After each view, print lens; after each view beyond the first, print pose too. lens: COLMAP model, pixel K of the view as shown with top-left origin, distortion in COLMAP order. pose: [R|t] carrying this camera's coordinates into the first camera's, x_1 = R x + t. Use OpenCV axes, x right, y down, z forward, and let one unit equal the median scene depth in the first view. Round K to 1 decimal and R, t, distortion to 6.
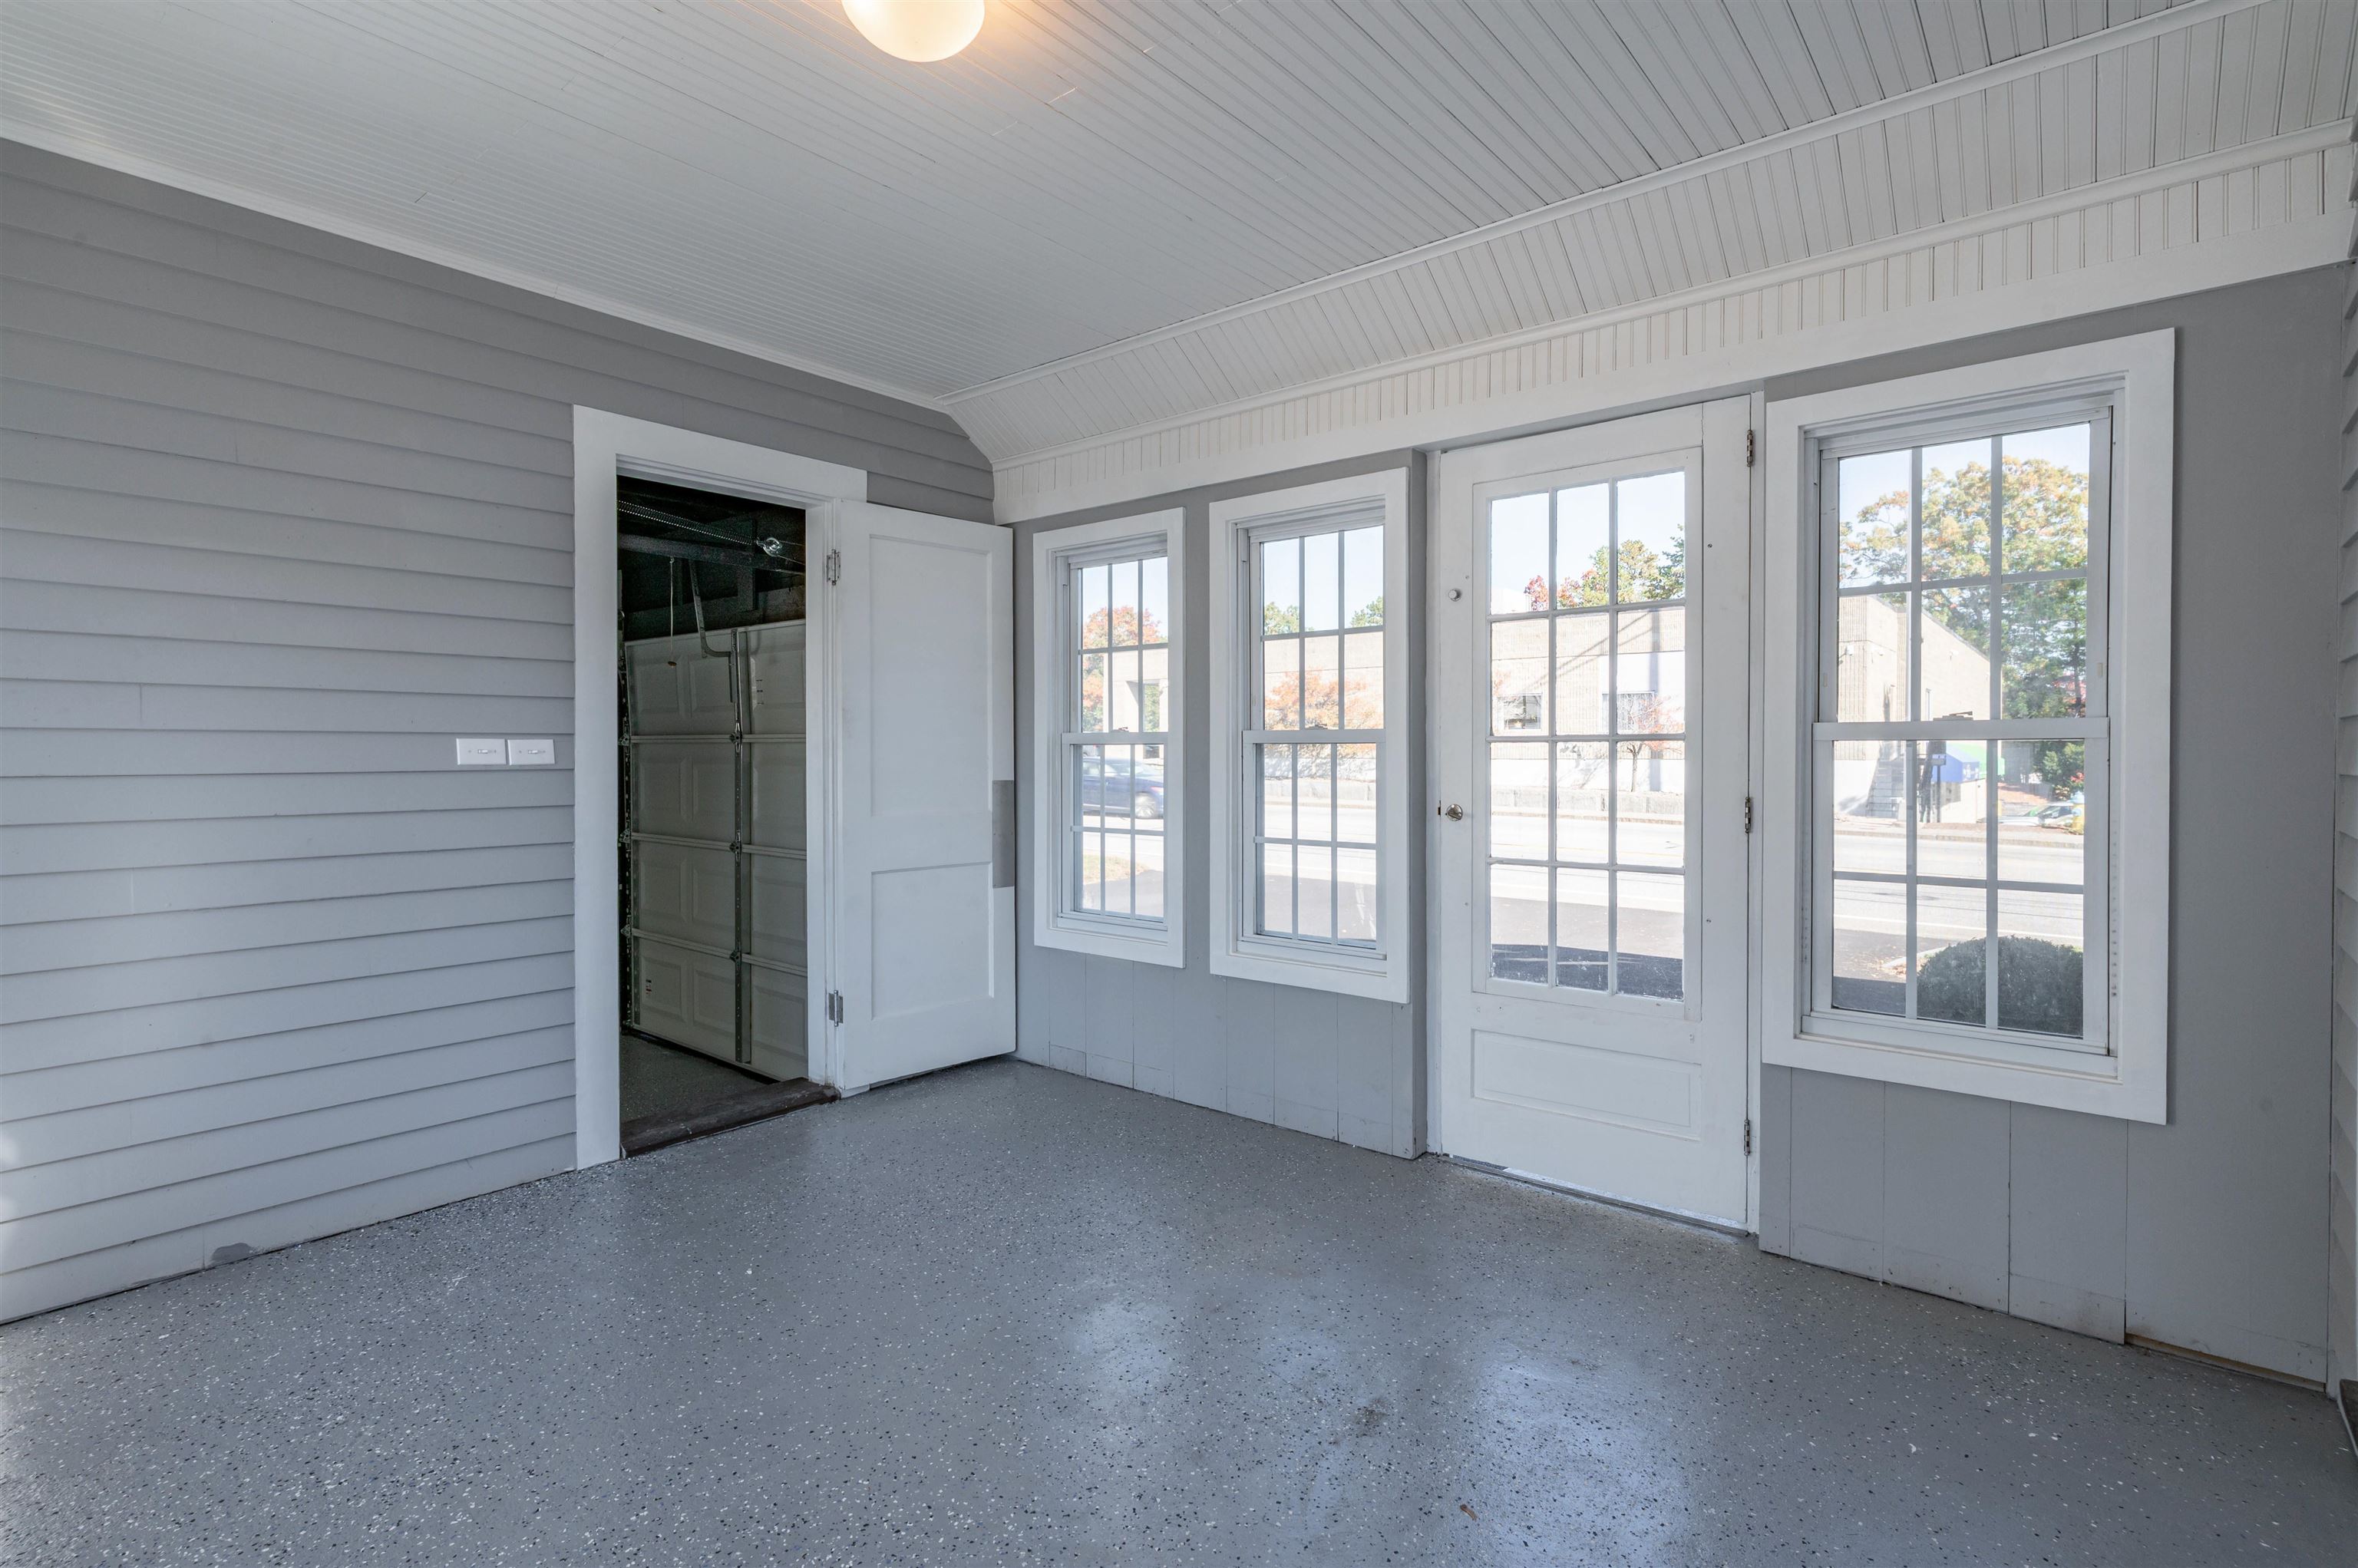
lens RADIAL K [[1143.5, 0, 1188.1], [0, 1143.5, 770.6], [0, 0, 1]] dist [-0.003092, 0.001844]
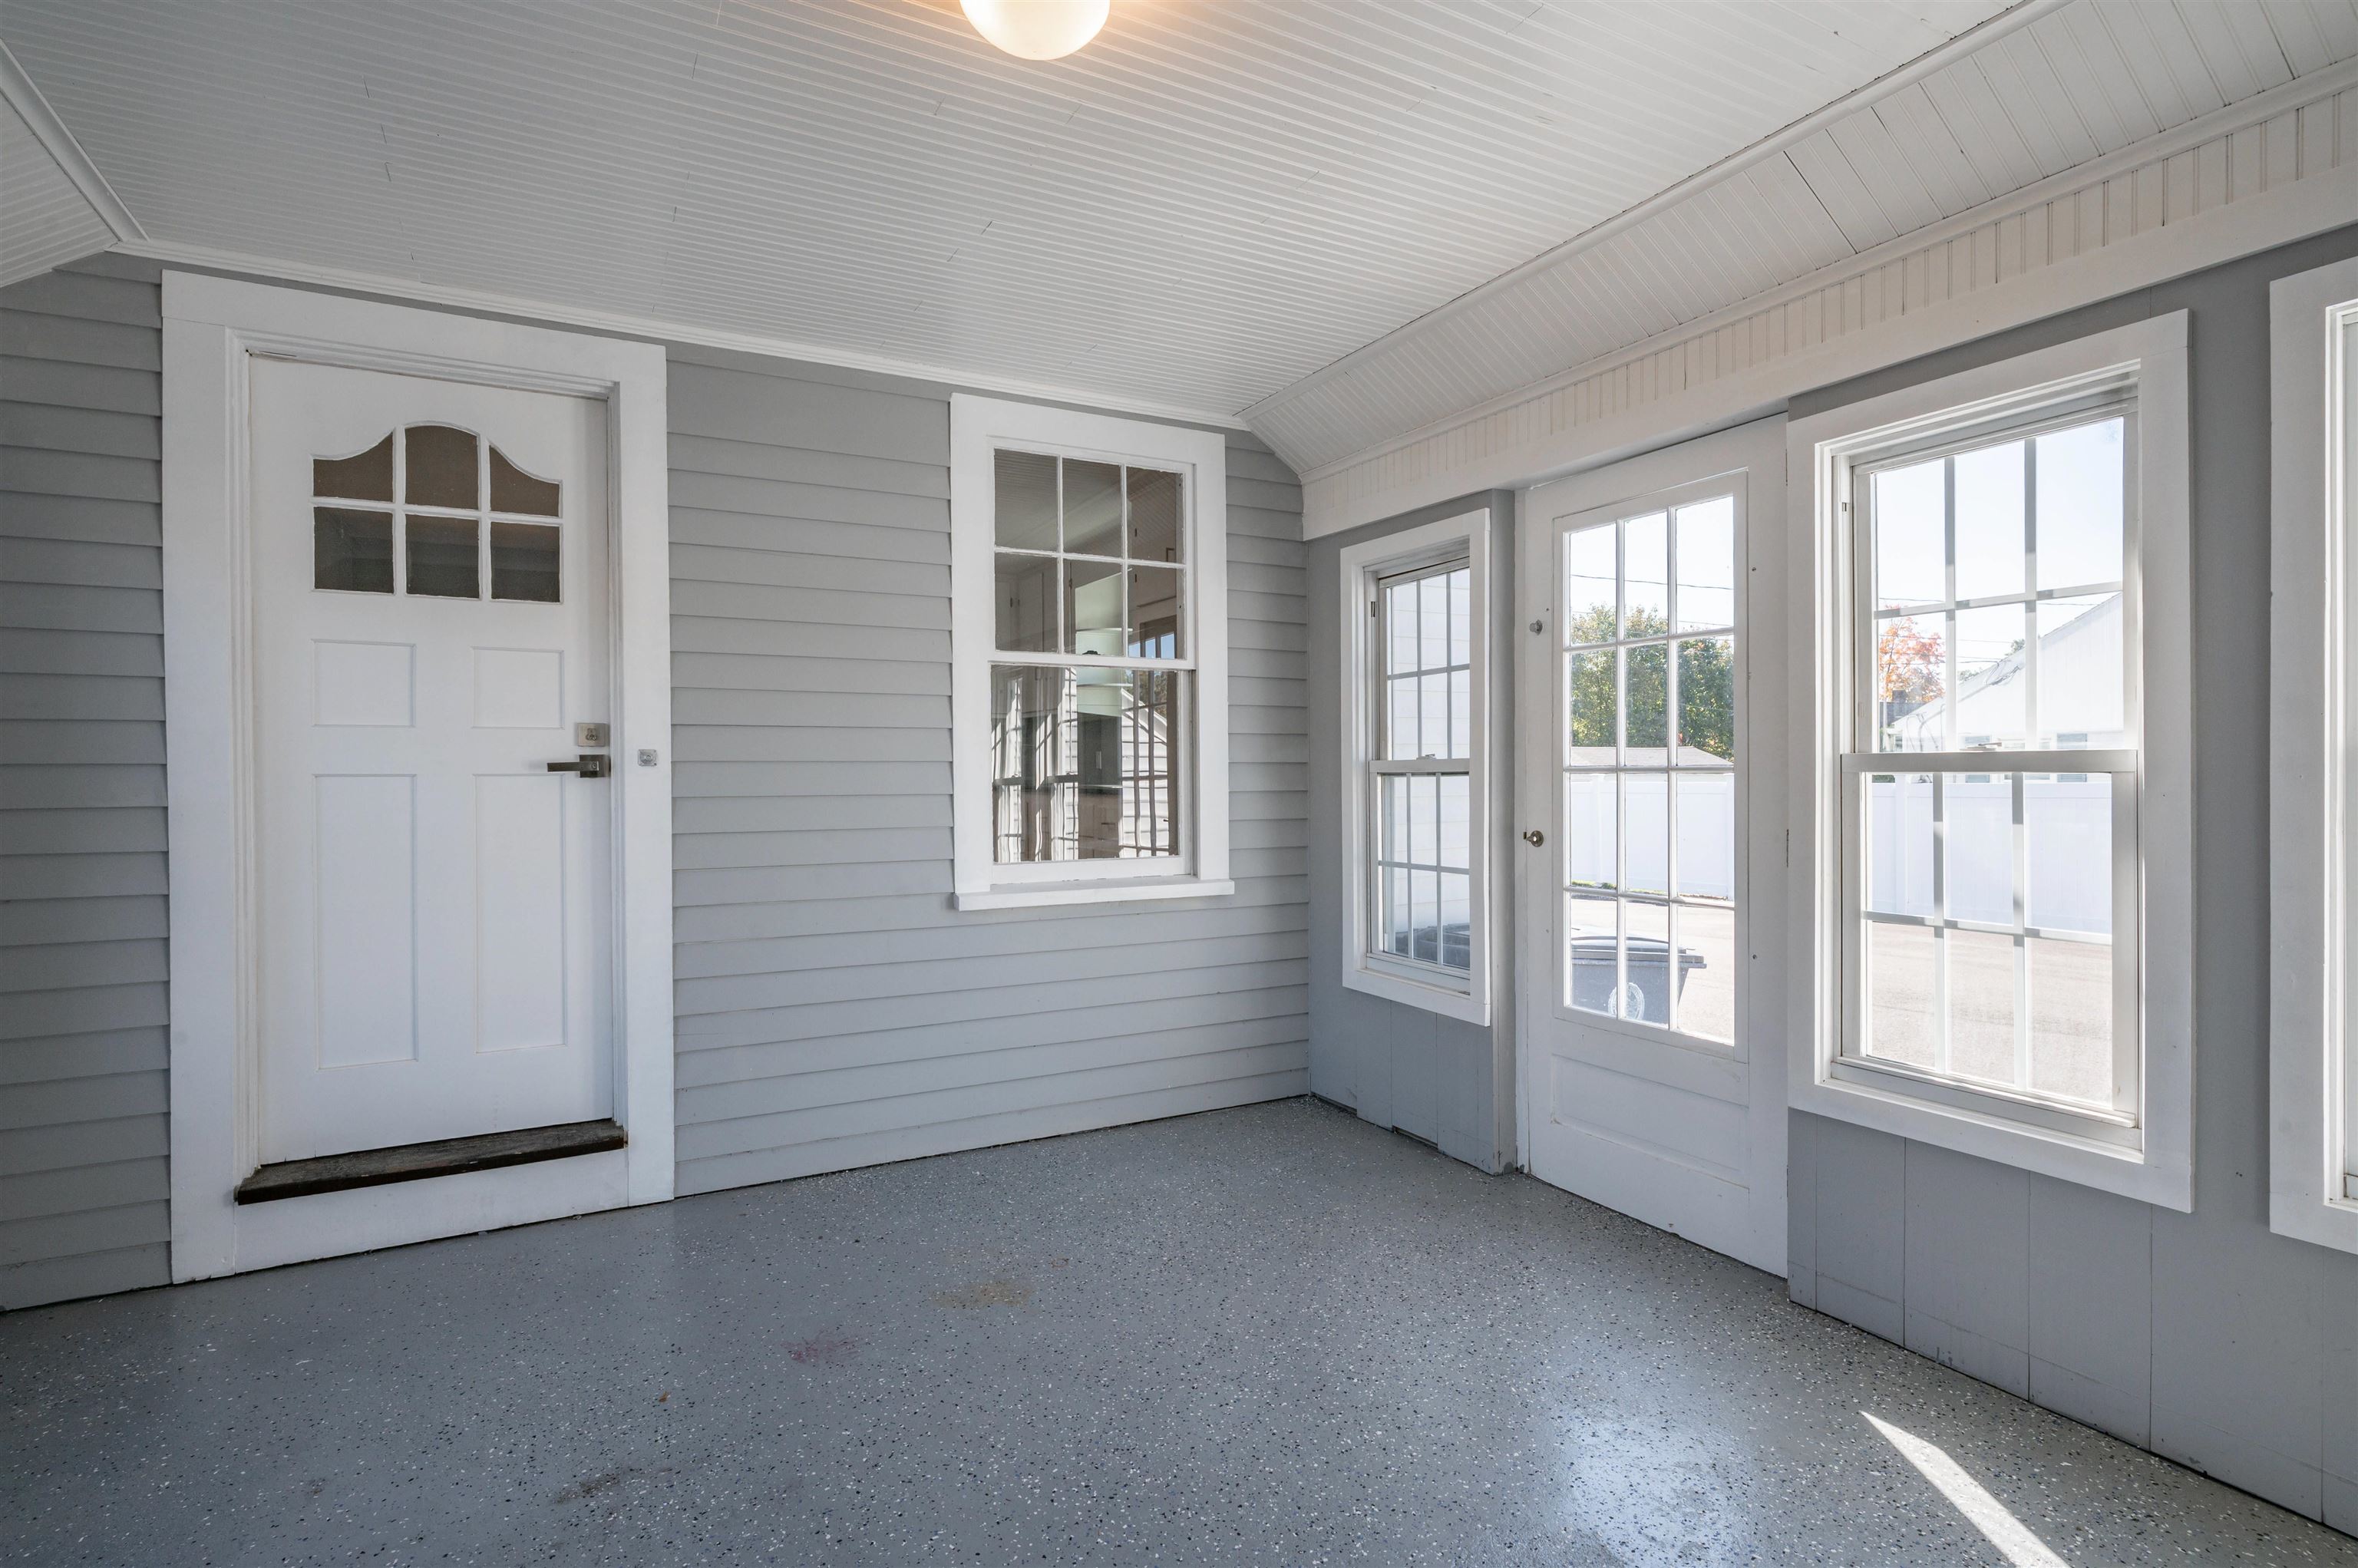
lens RADIAL K [[1143.5, 0, 1163.0], [0, 1143.5, 785.6], [0, 0, 1]] dist [-0.003092, 0.001844]
pose [[-0.927026, 0.001903, 0.374993, -0.392301], [0.012844, 0.999562, 0.026680, -0.025203], [-0.374778, 0.029549, -0.926644, 1.036636]]
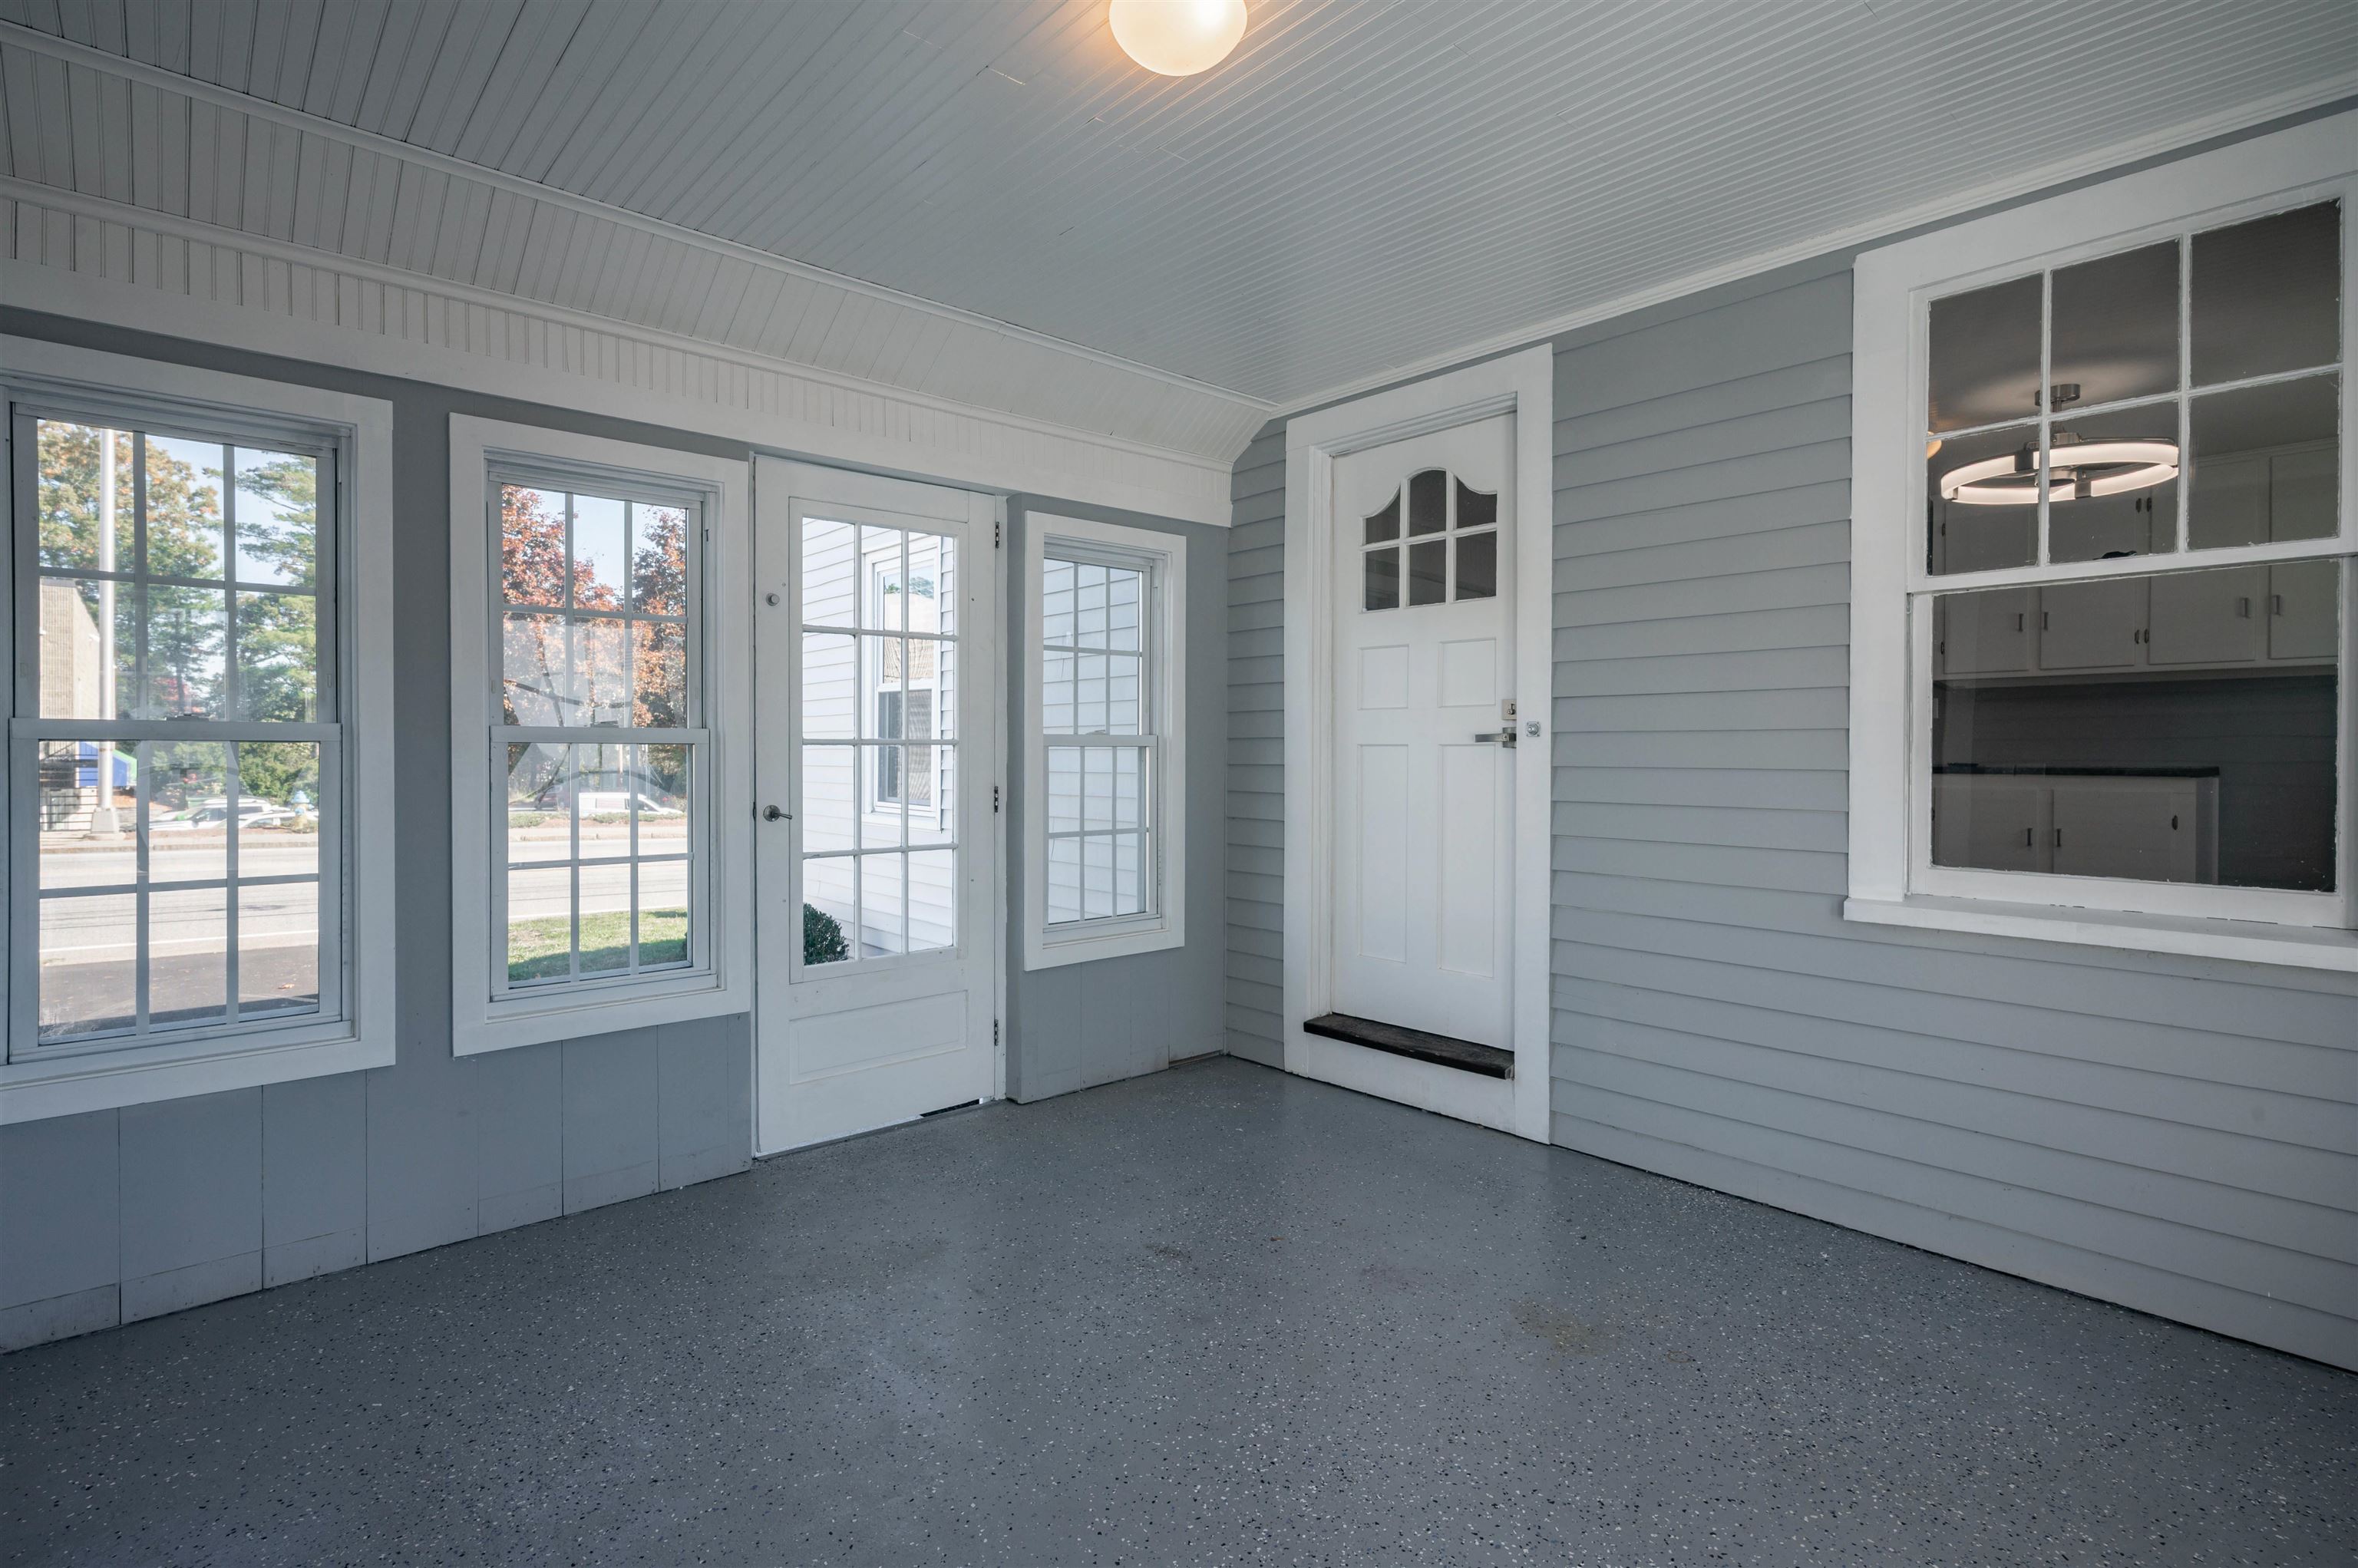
lens RADIAL K [[1143.5, 0, 1176.9], [0, 1143.5, 764.5], [0, 0, 1]] dist [-0.003092, 0.001844]
pose [[0.141565, -0.009208, 0.989886, -0.707437], [0.014405, 0.999870, 0.007241, -0.008598], [-0.989824, 0.013234, 0.141679, 0.486034]]
